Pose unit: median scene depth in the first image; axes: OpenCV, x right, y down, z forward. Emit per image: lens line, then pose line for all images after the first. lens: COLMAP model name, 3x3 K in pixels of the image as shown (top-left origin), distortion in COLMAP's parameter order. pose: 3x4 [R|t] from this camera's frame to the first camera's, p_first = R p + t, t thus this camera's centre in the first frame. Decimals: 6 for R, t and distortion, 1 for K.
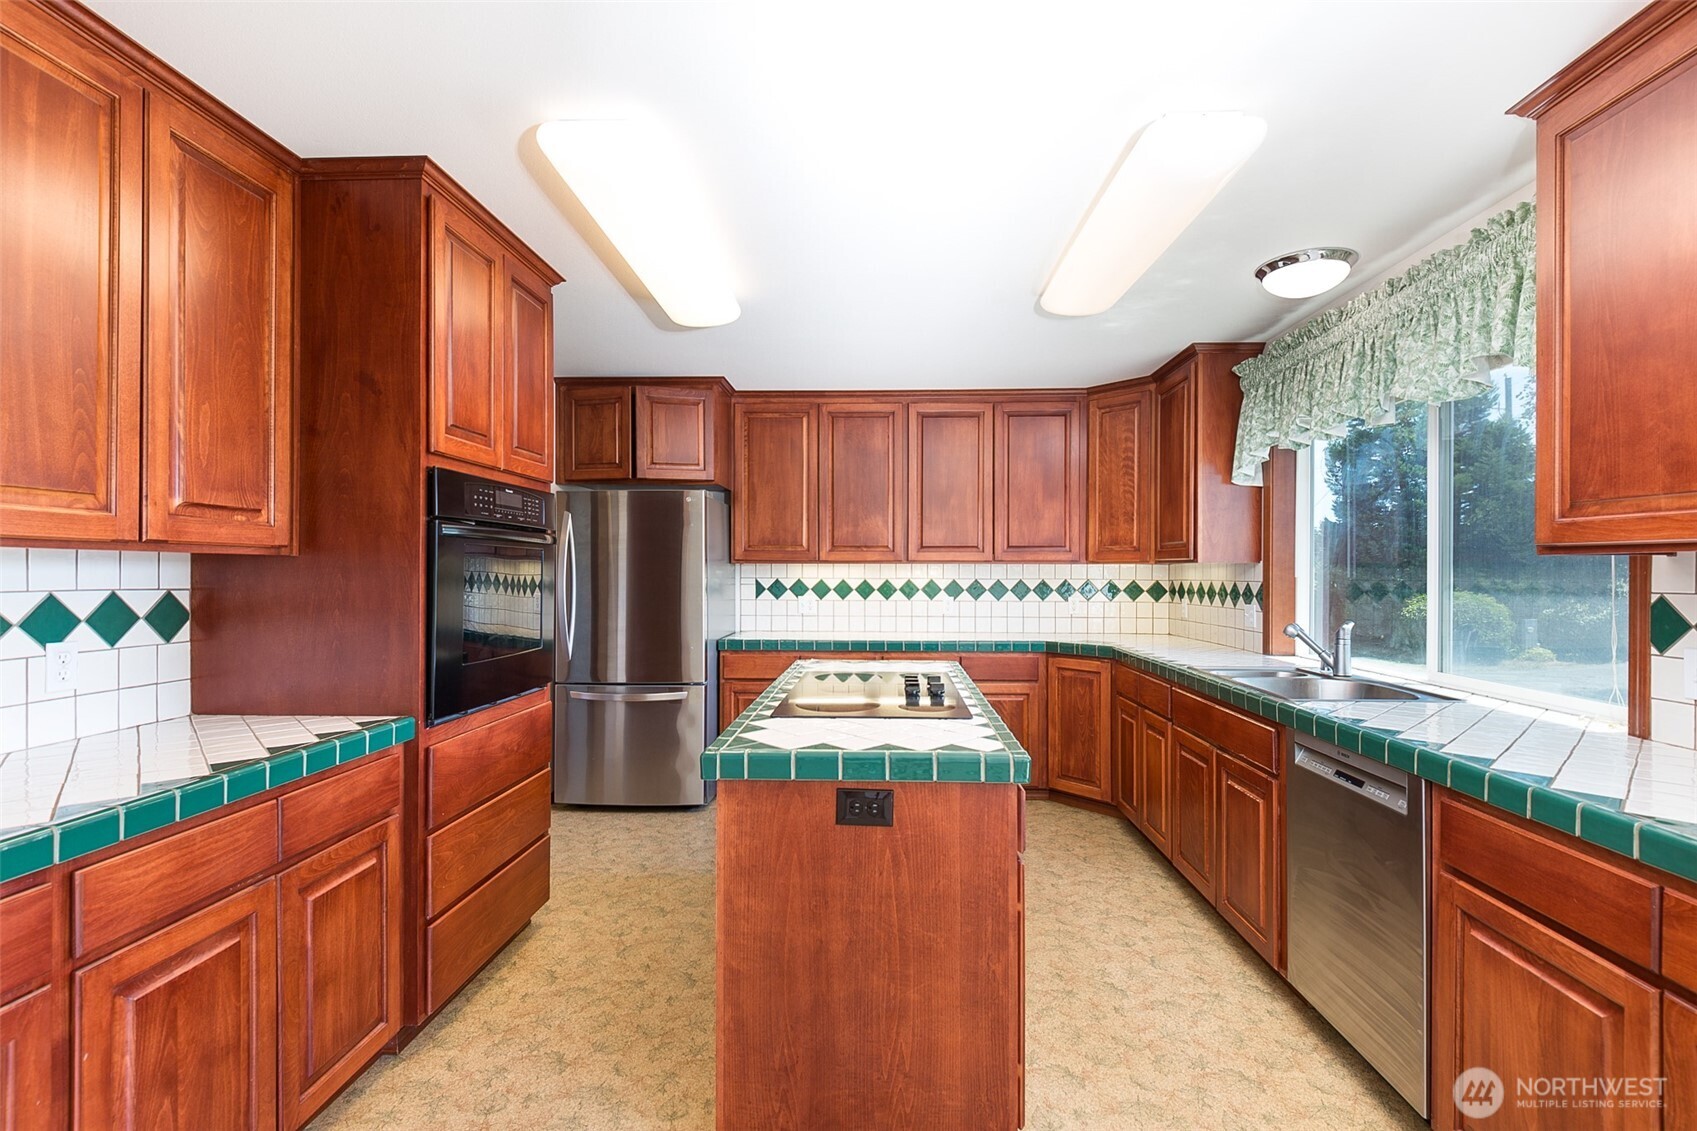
lens RADIAL K [[792.5, 0, 851.2], [0, 792.5, 566.7], [0, 0, 1]] dist [0.009153, -0.000463]
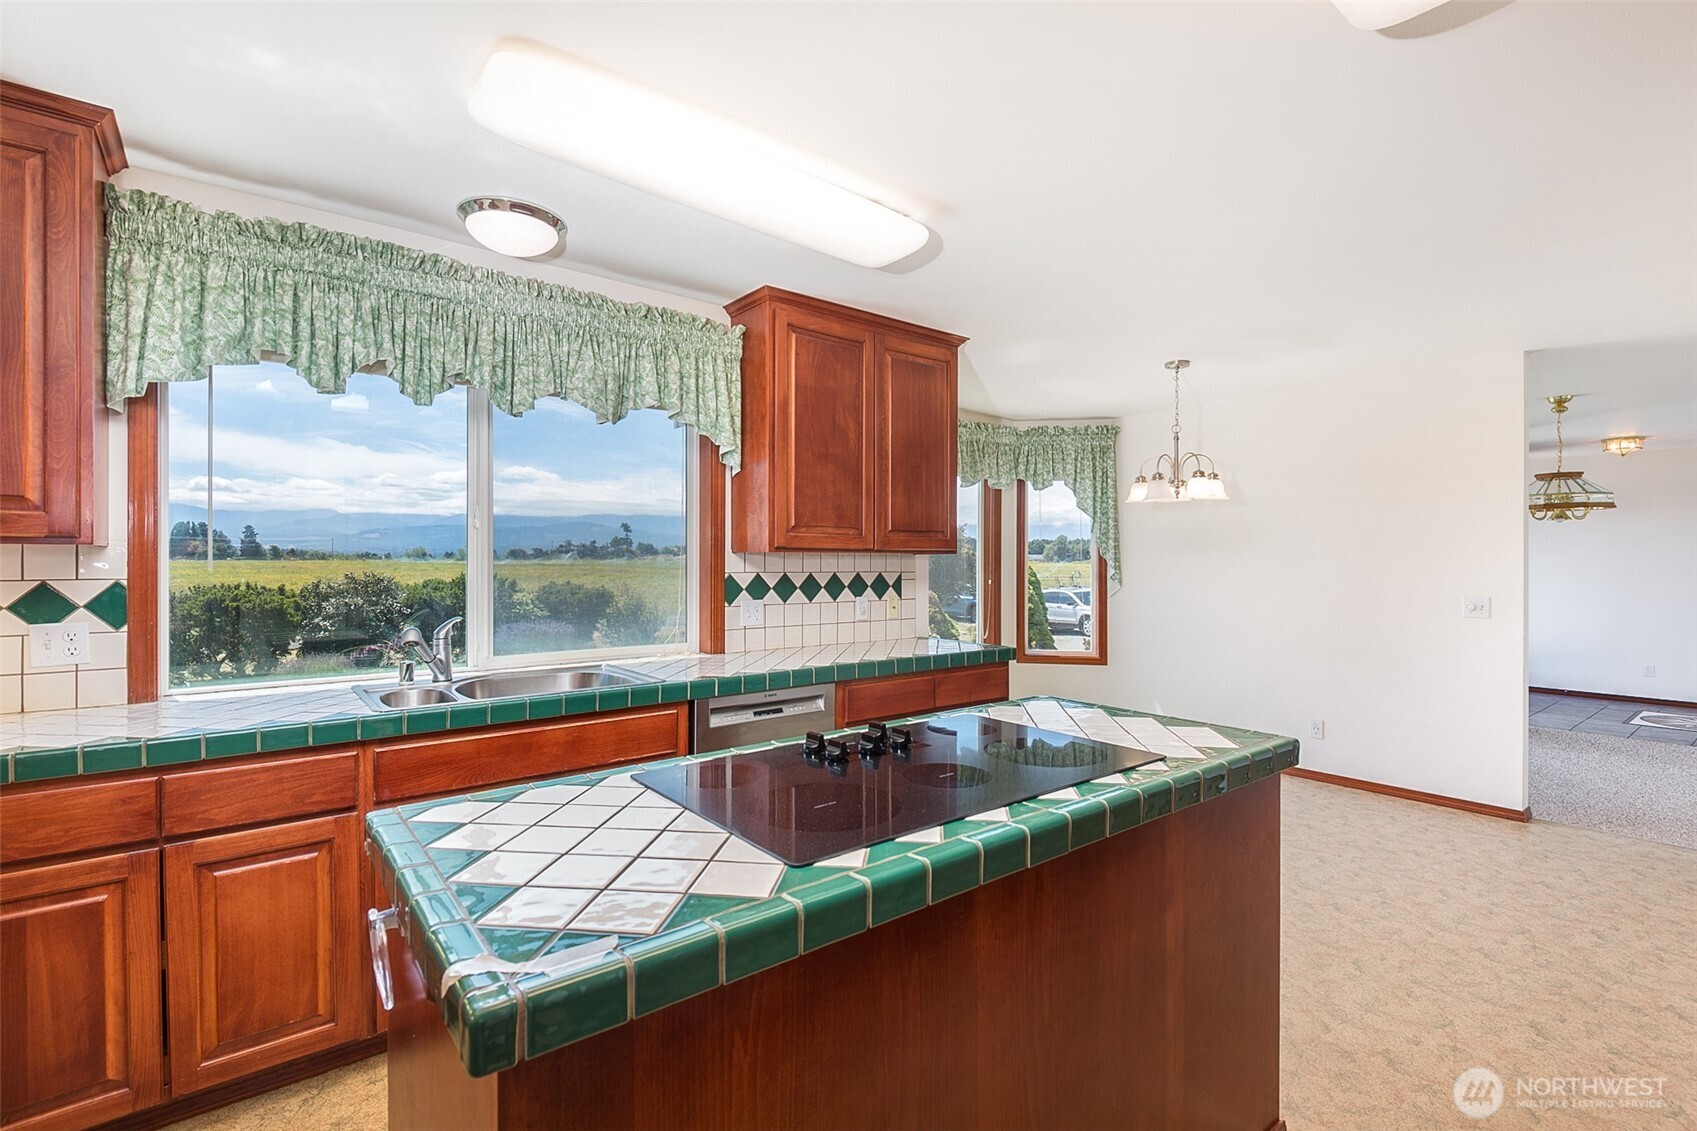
lens RADIAL K [[792.5, 0, 850.9], [0, 792.5, 562.4], [0, 0, 1]] dist [0.009153, -0.000463]
pose [[-0.668462, -0.003624, 0.743737, -0.443988], [-0.002926, 0.999993, 0.002243, 0.002963], [-0.743740, -0.000676, -0.668468, 1.629036]]
